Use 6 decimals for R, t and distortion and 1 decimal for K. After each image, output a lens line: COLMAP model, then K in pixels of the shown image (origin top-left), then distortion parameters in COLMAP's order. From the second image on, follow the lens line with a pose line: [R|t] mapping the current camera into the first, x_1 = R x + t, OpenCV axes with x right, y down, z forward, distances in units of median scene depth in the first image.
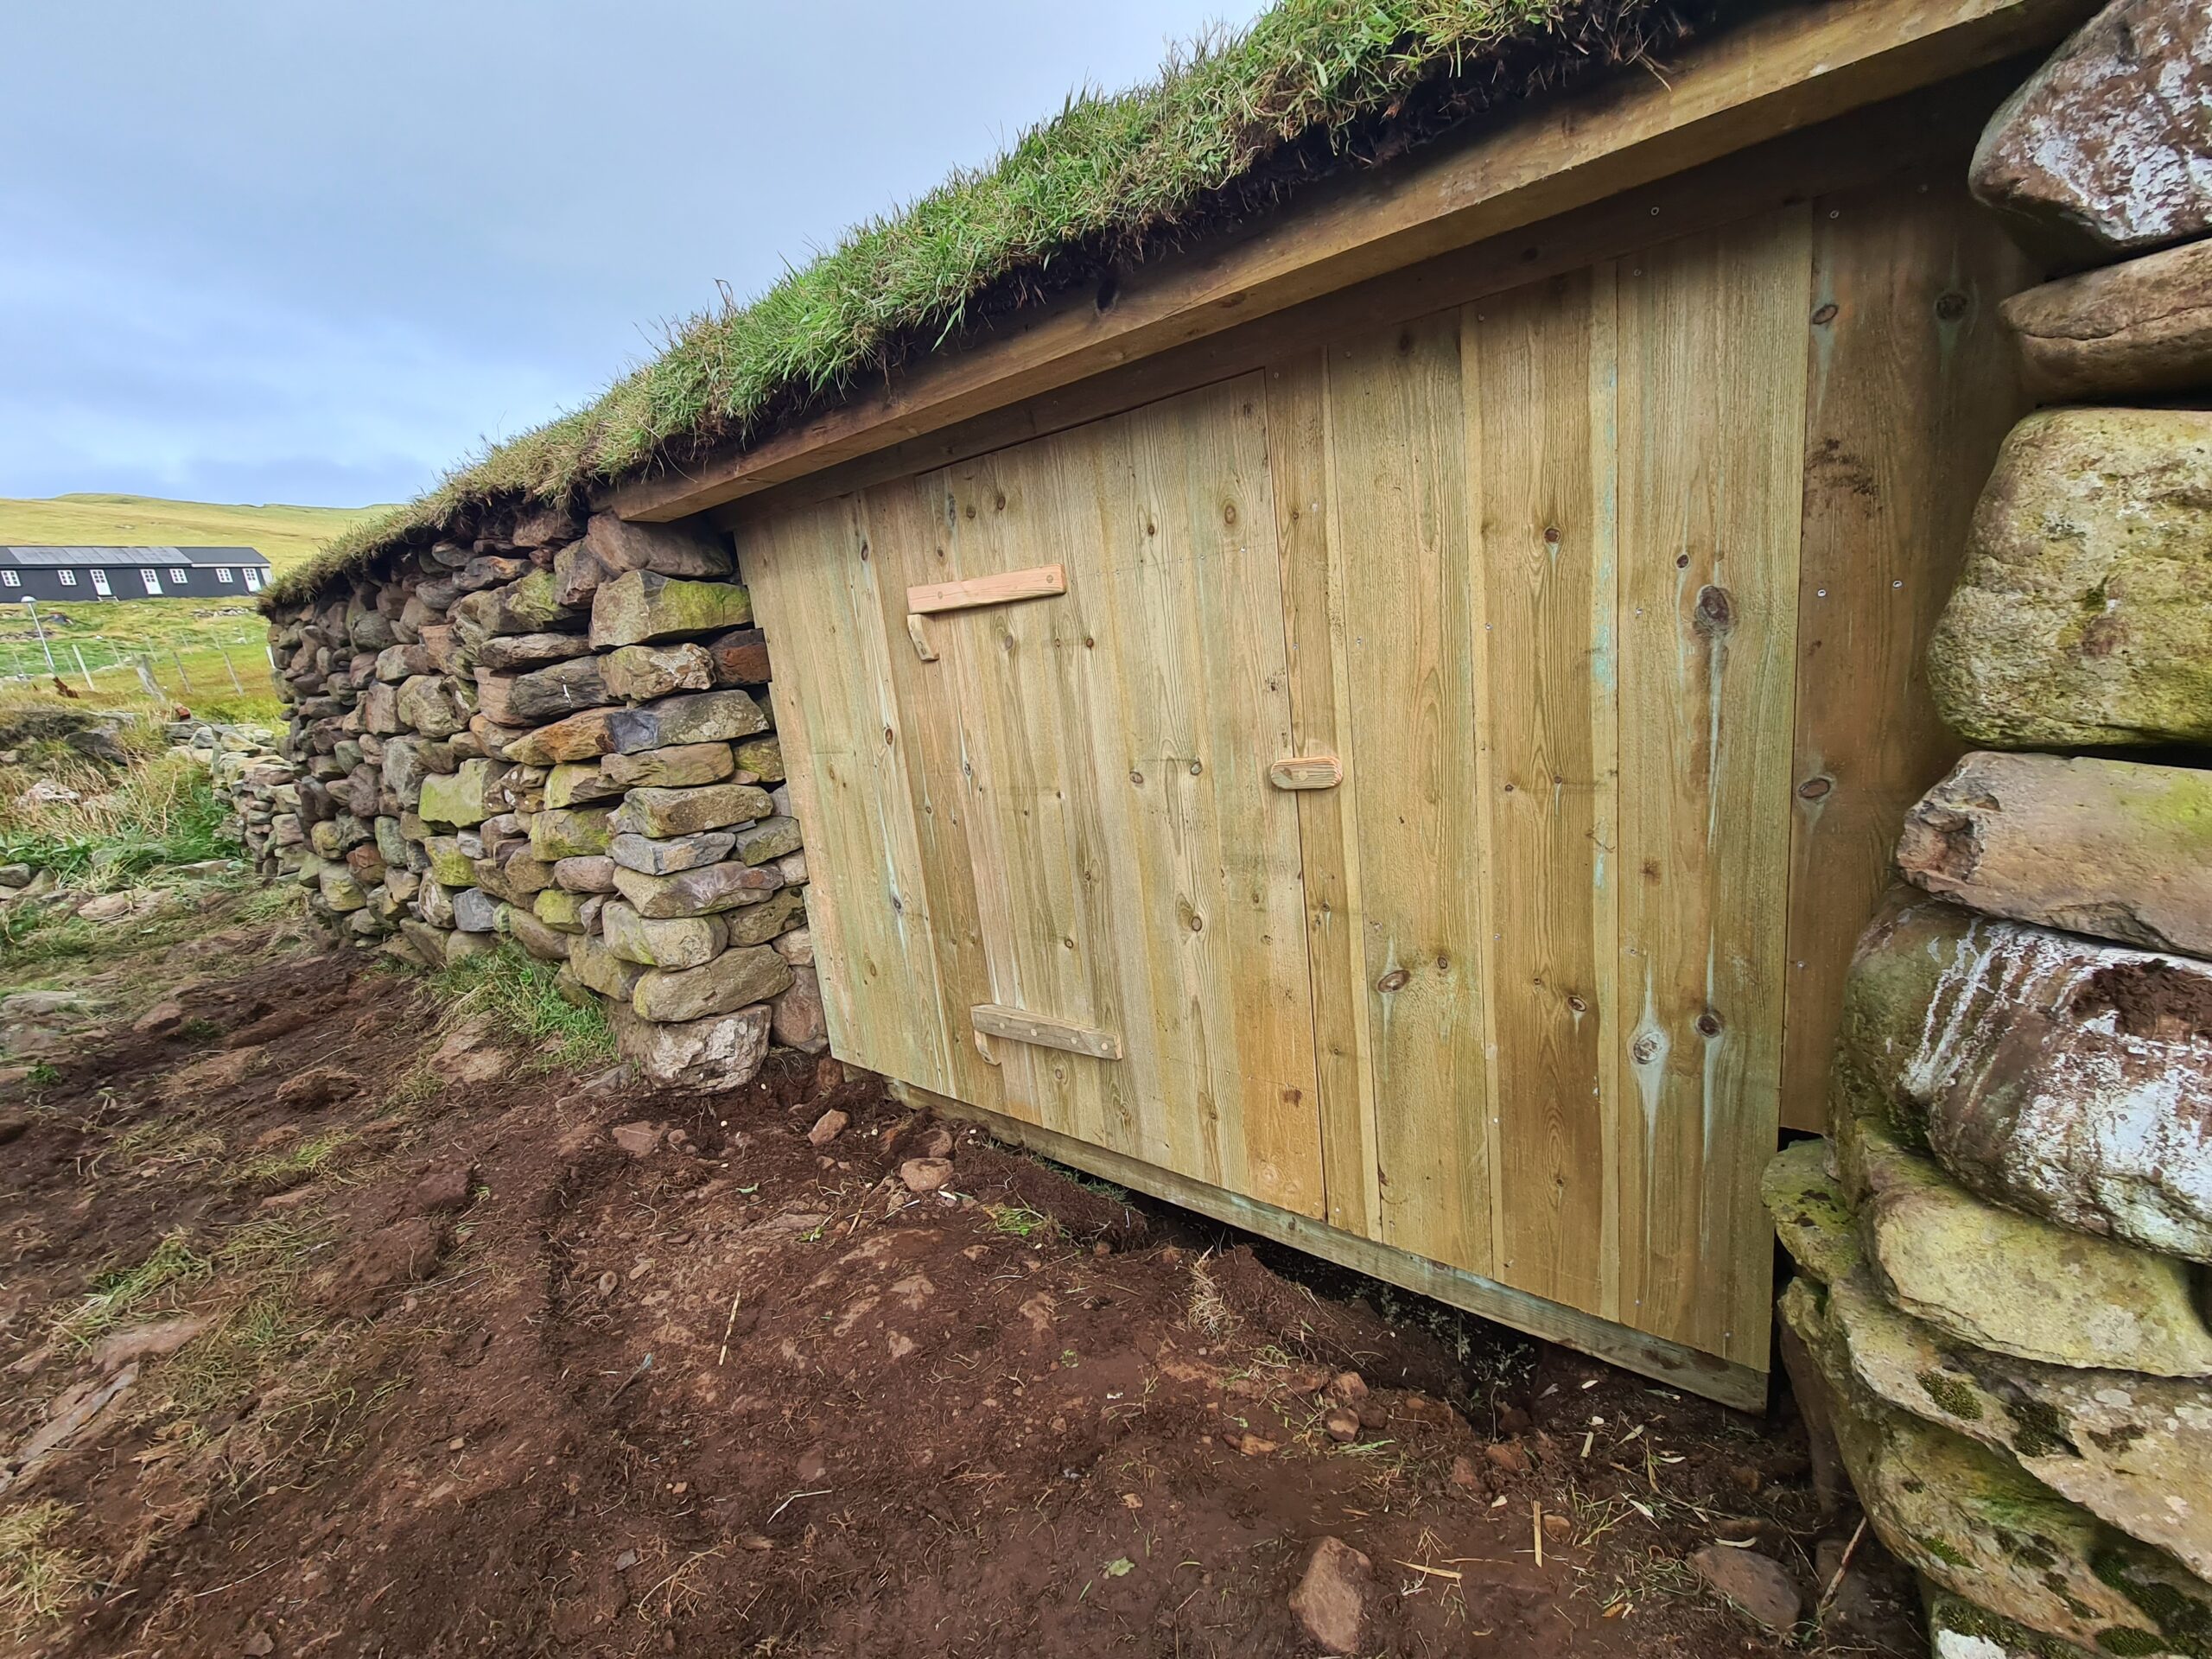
lens RADIAL K [[907.1, 0, 1103.5], [0, 907.1, 832.3], [0, 0, 1]] dist [-0.000754, -0.001154]
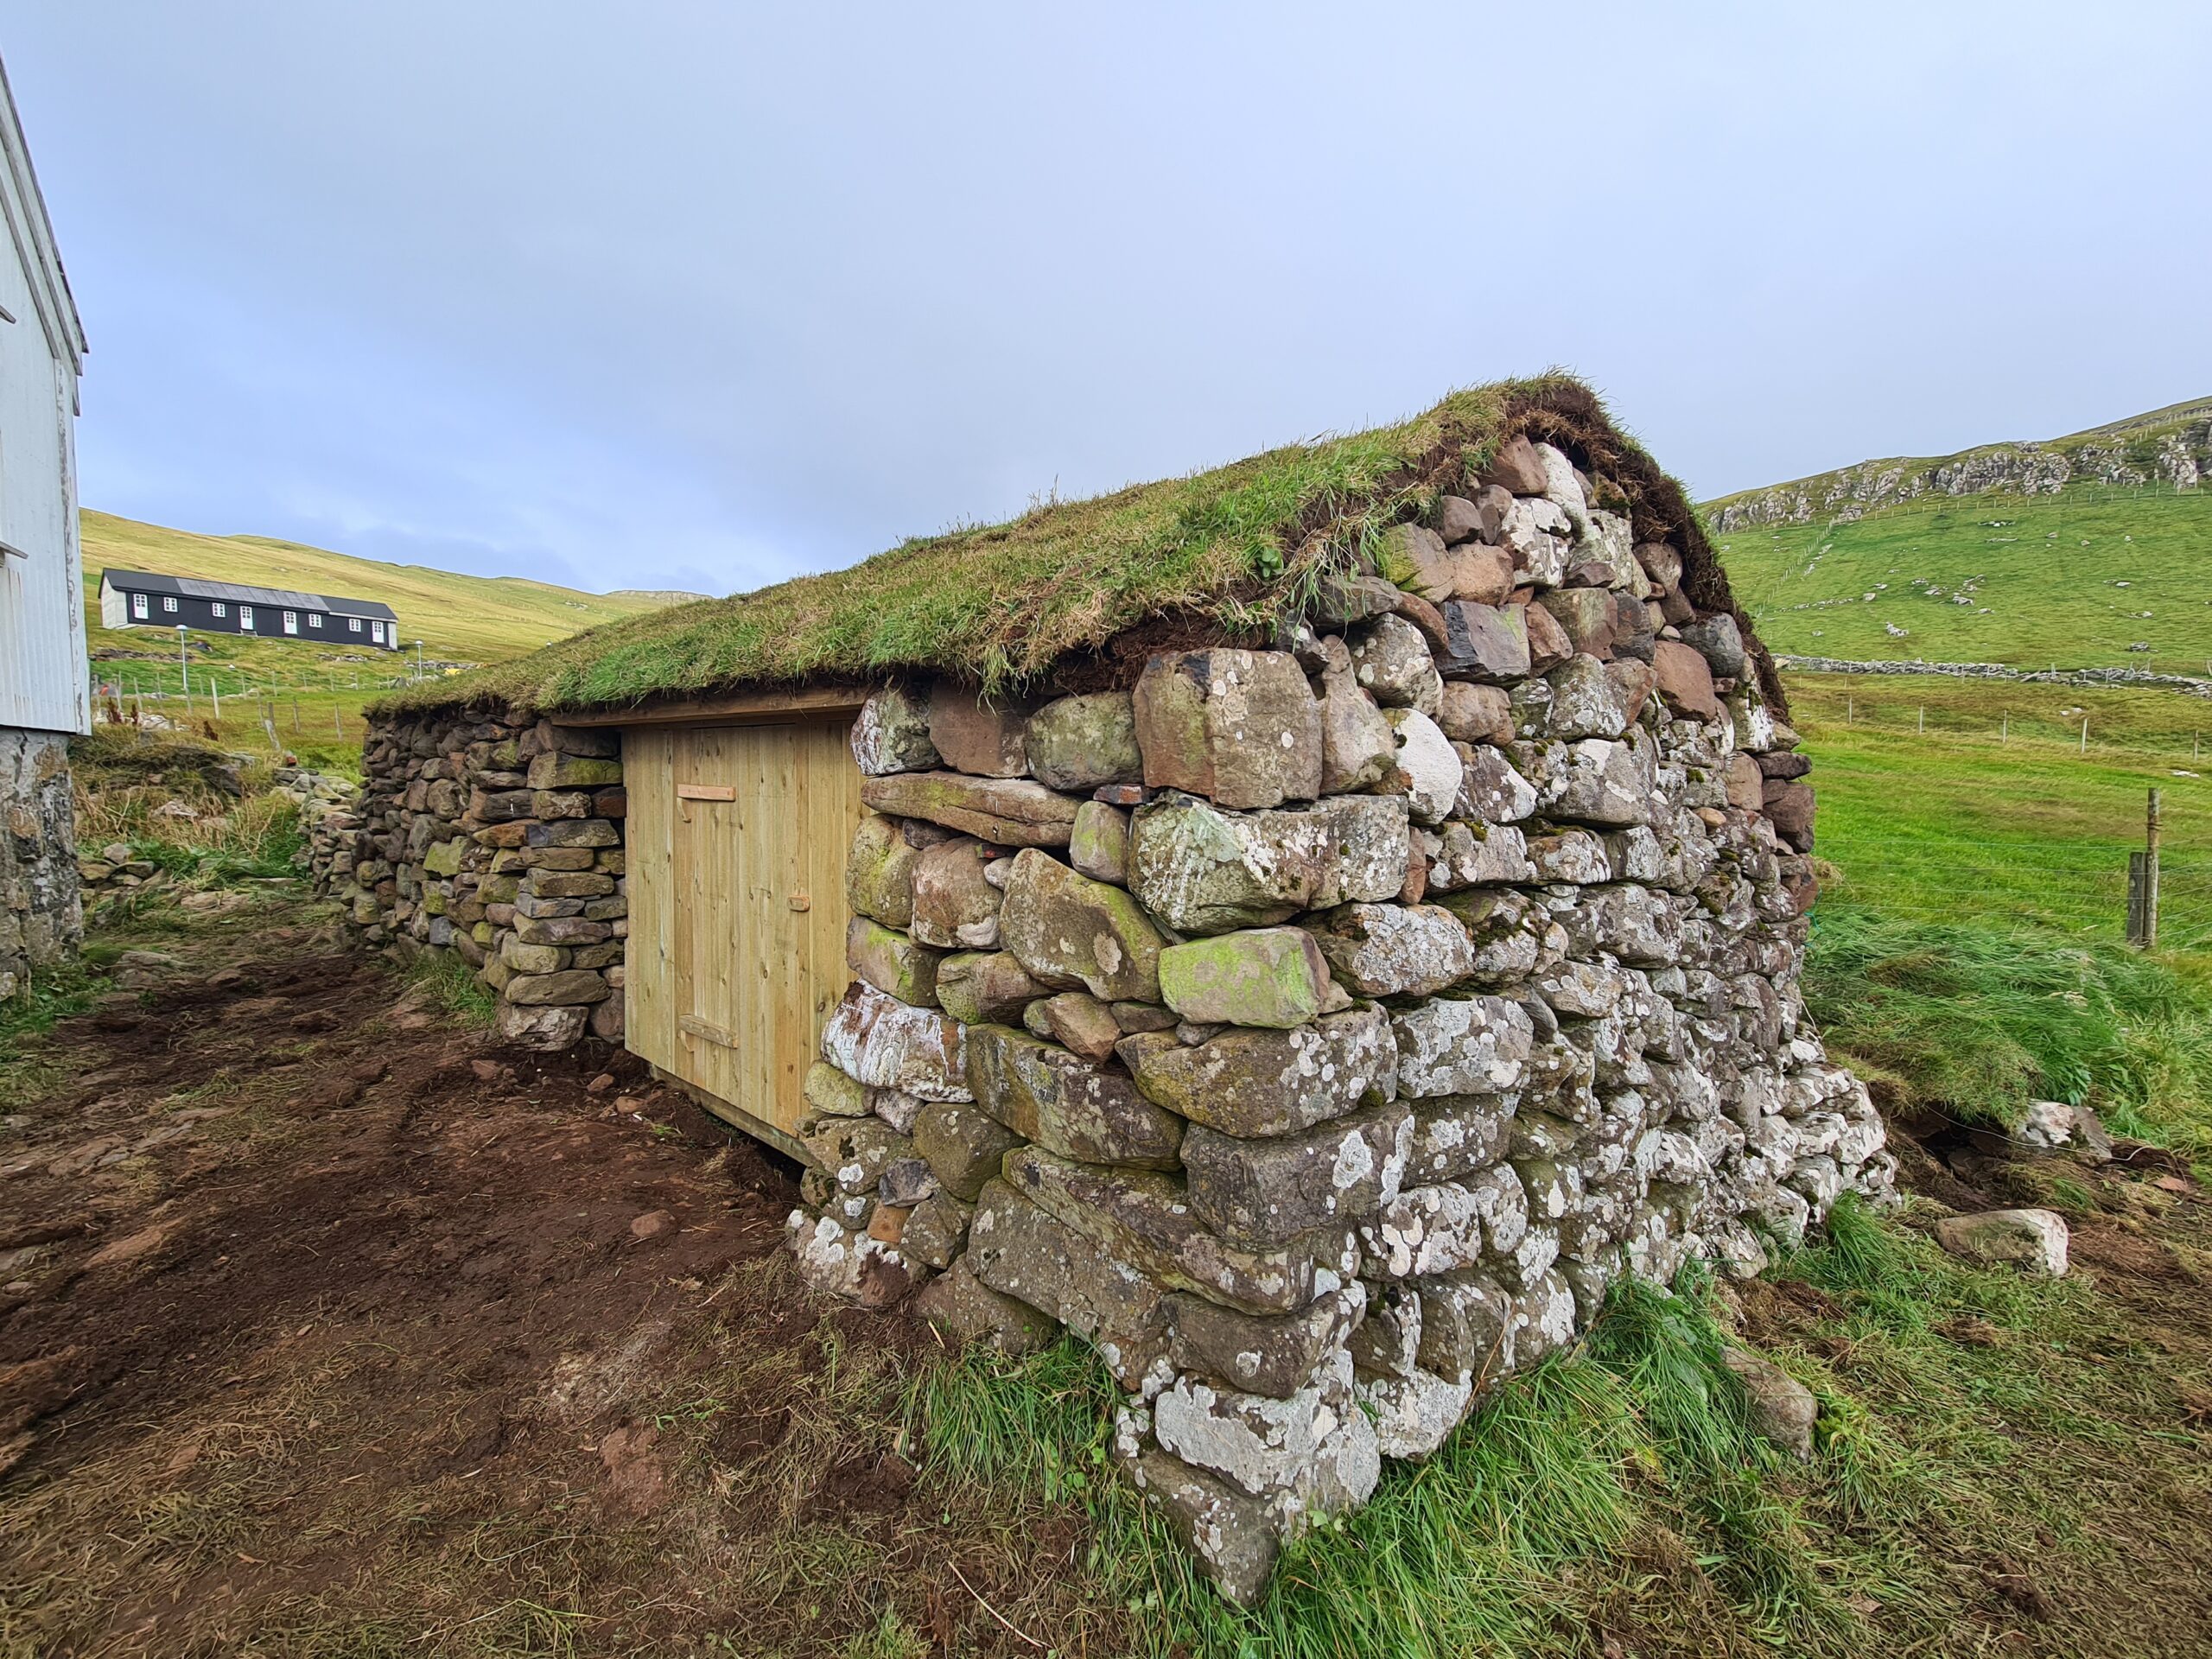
lens RADIAL K [[907.1, 0, 1111.0], [0, 907.1, 830.9], [0, 0, 1]] dist [-0.000754, -0.001154]
pose [[0.990323, 0.130696, -0.046674, 0.585569], [-0.136273, 0.979423, -0.148863, -0.008175], [0.026258, 0.153782, 0.987756, -0.630766]]
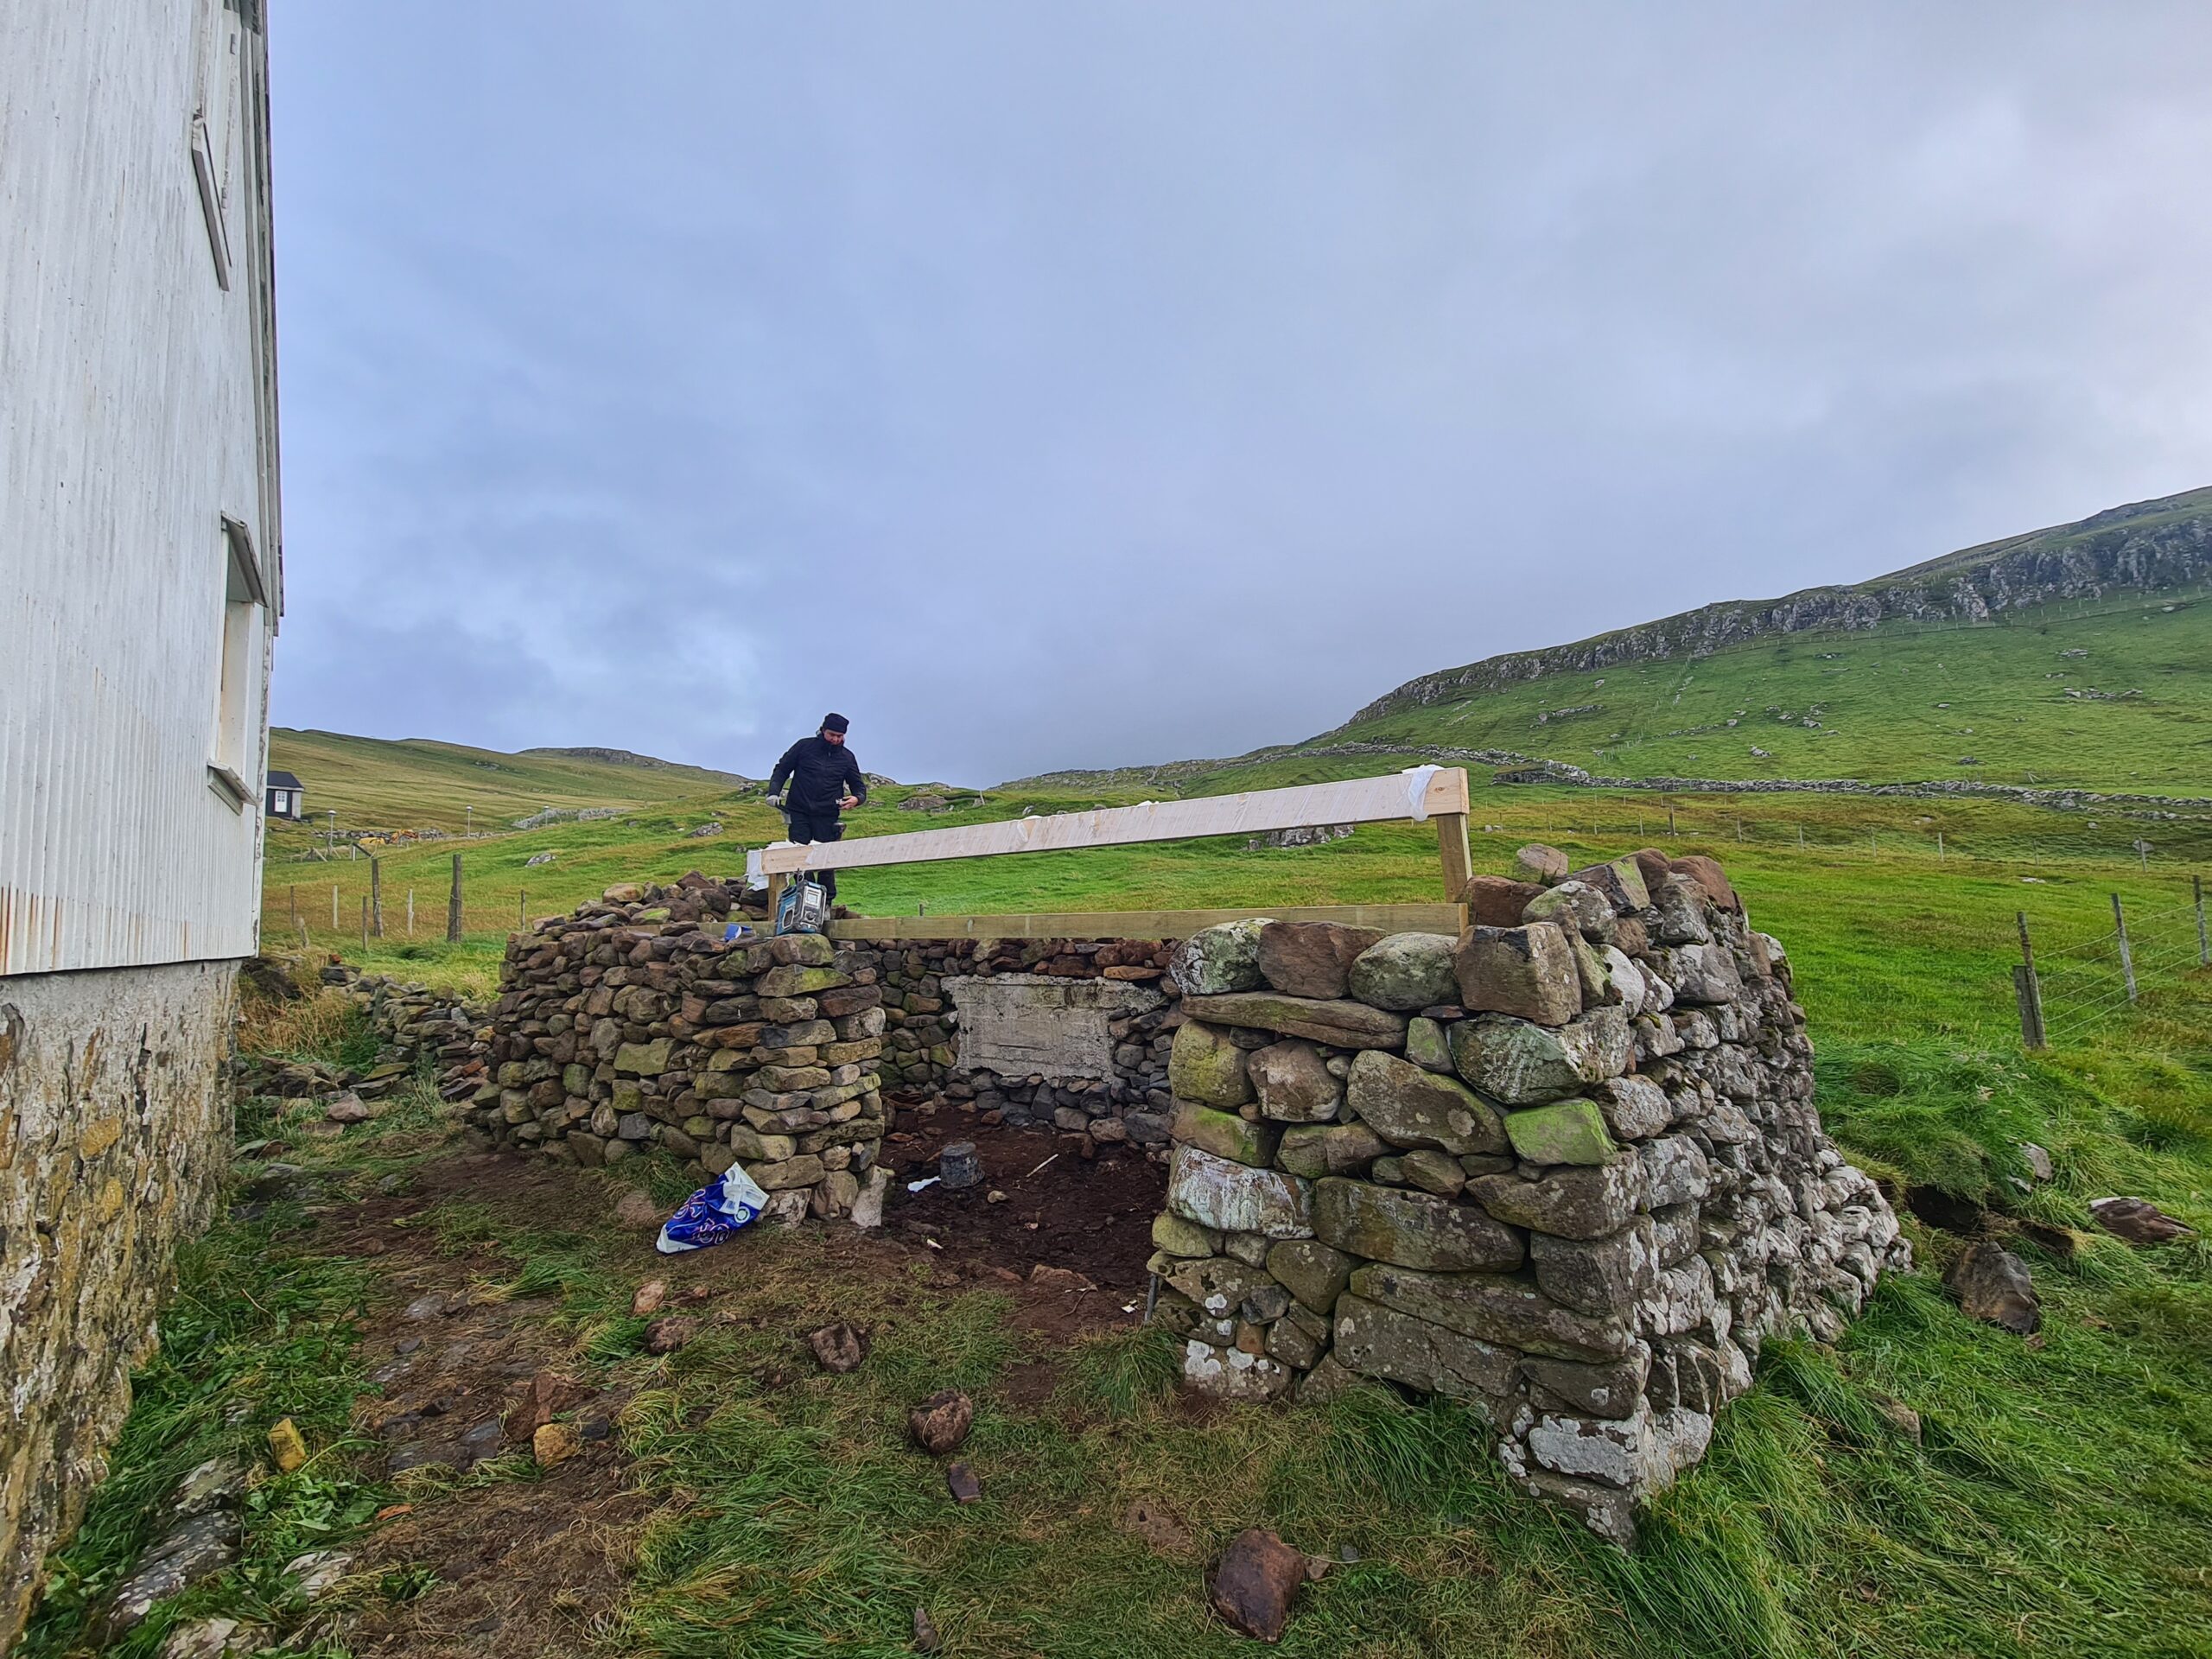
lens RADIAL K [[907.1, 0, 1109.4], [0, 907.1, 831.5], [0, 0, 1]] dist [-0.000754, -0.001154]
pose [[0.996234, 0.085358, 0.015239, 0.150025], [-0.076760, 0.949945, -0.302841, 0.008654], [-0.040326, 0.300530, 0.952919, -0.992656]]
